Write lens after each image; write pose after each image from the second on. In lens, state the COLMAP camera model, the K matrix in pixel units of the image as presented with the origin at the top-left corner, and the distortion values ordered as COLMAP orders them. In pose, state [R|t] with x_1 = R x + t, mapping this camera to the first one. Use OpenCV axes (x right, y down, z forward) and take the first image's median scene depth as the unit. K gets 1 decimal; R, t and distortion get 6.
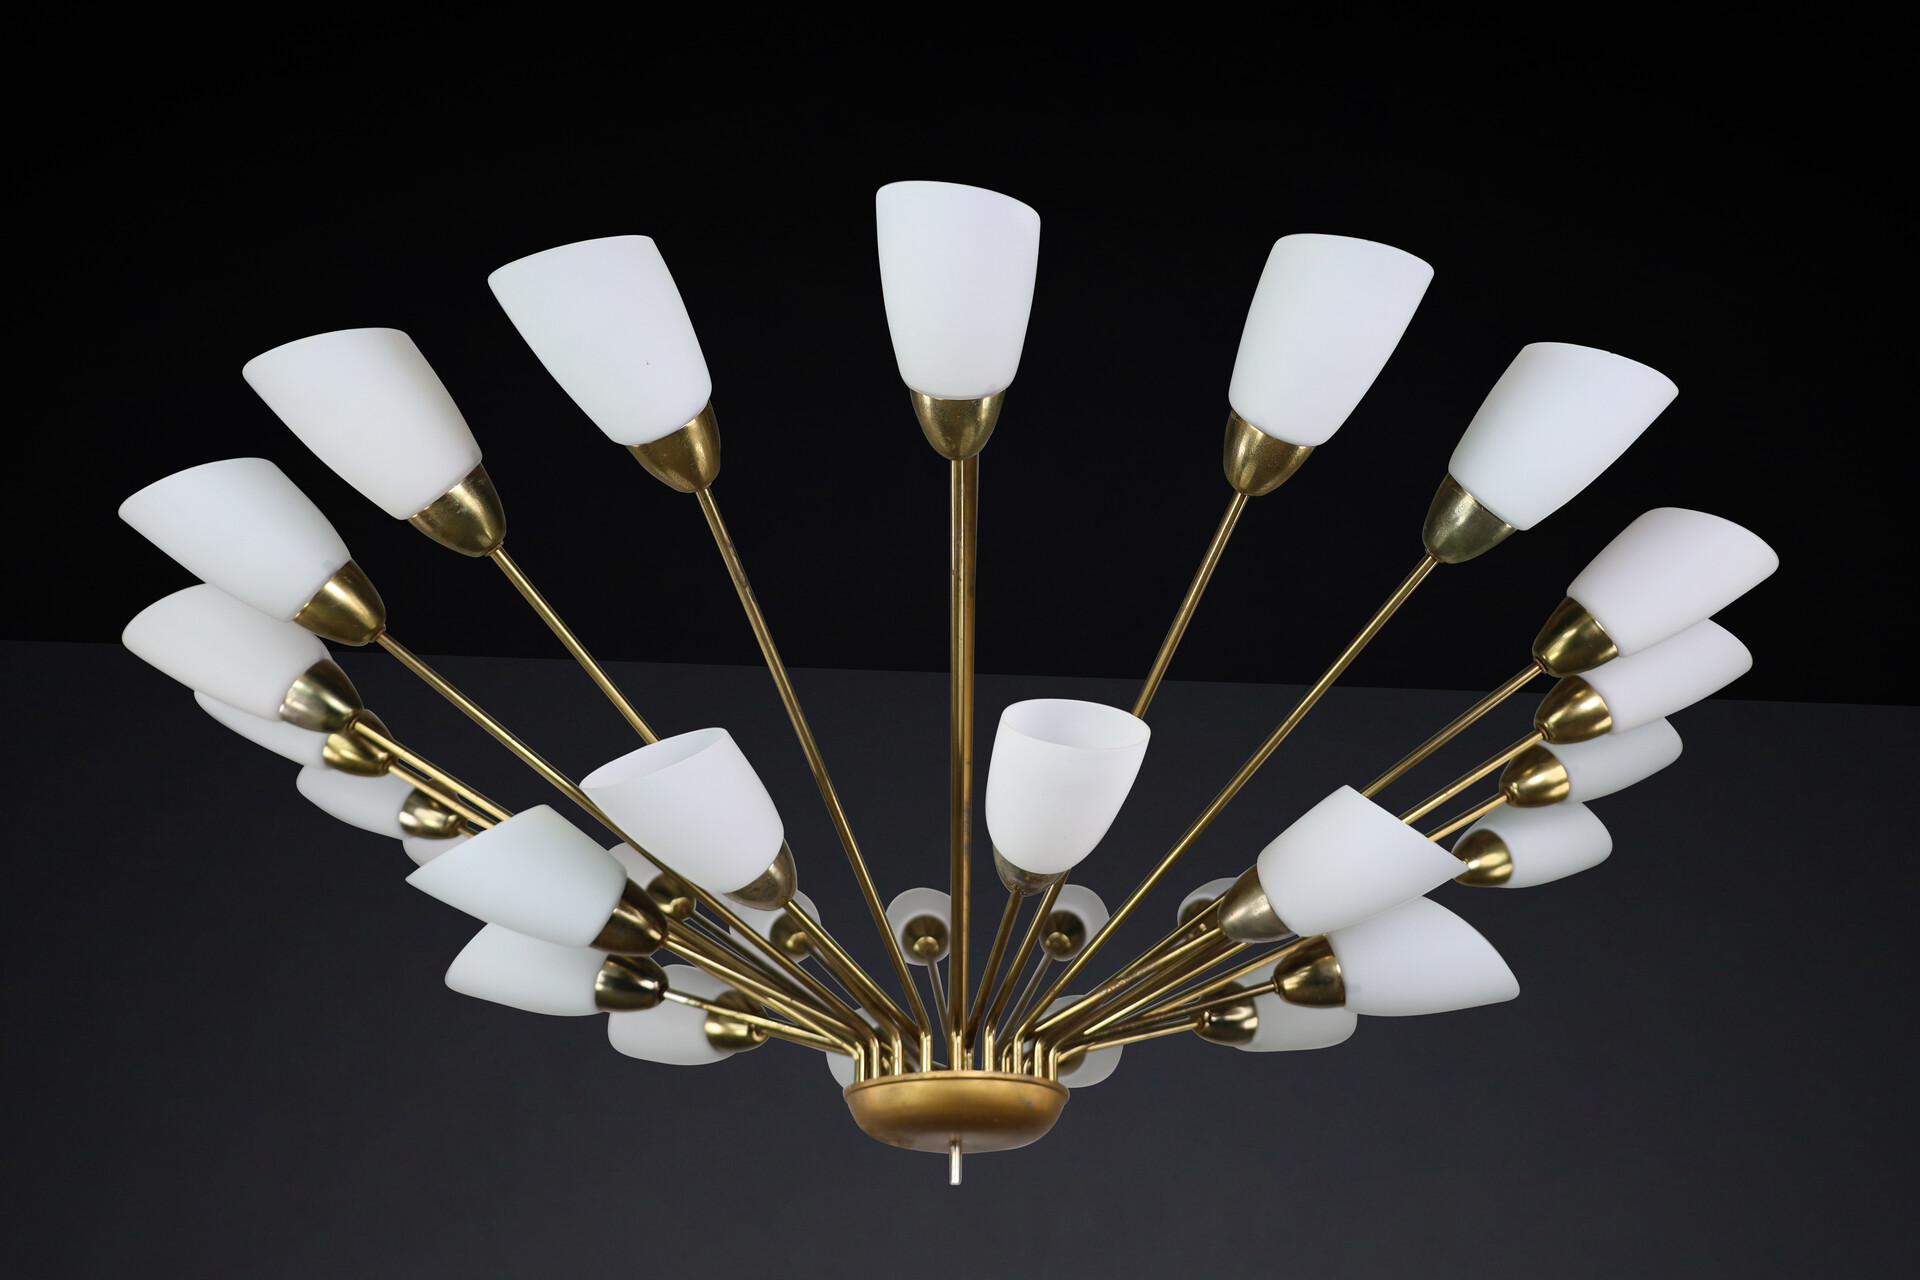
lens RADIAL K [[1378.2, 0, 986.6], [0, 1378.2, 624.9], [0, 0, 1]] dist [0.002025, 0.000257]
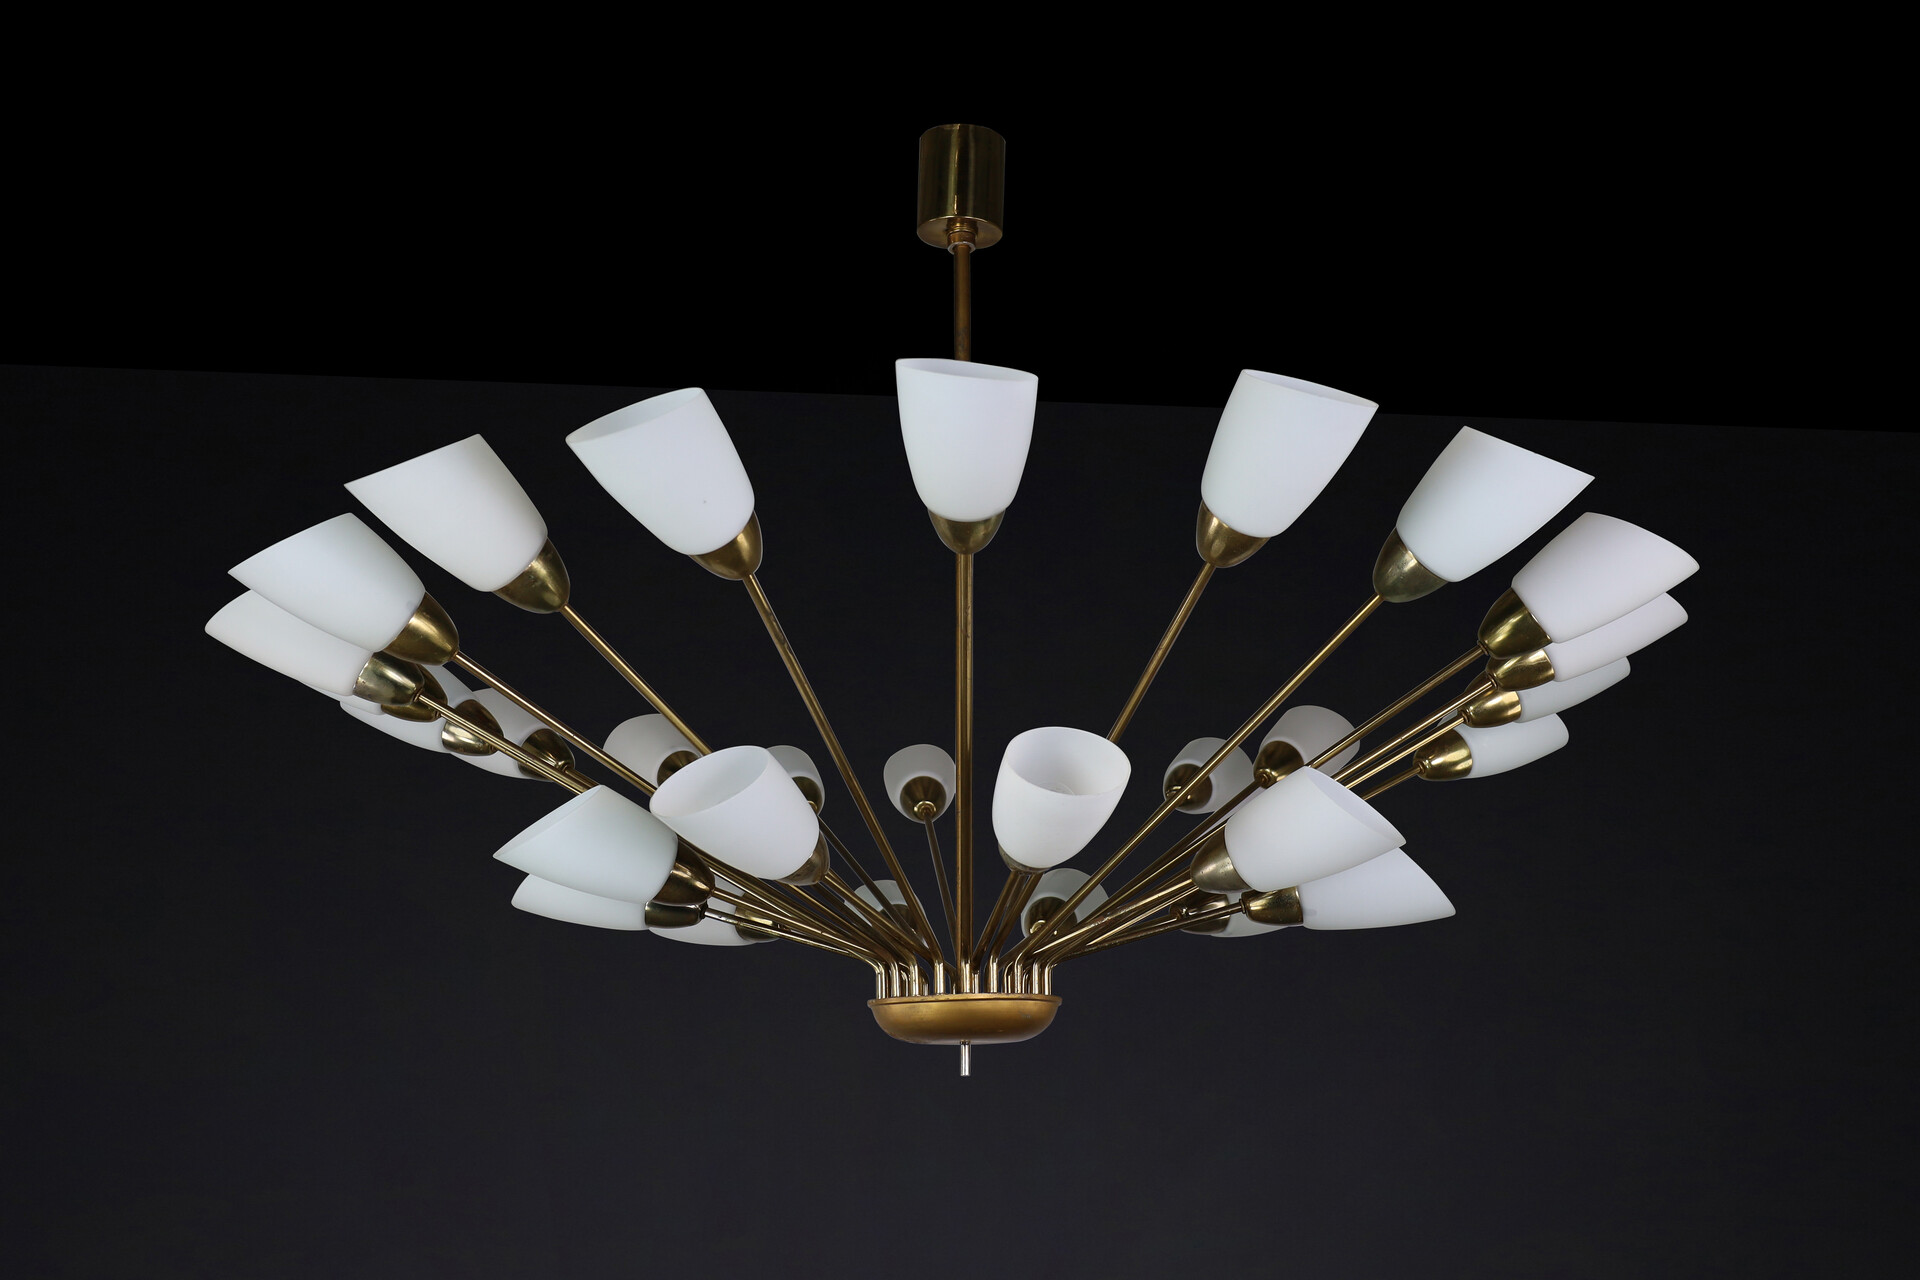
lens RADIAL K [[1561.5, 0, 960.0], [0, 1561.5, 640.0], [0, 0, 1]] dist [-0.000279, -0.001707]
pose [[0.999887, -0.013920, -0.005630, -0.015485], [0.014795, 0.977306, 0.211313, -0.254606], [0.002561, -0.211373, 0.977402, -0.240939]]
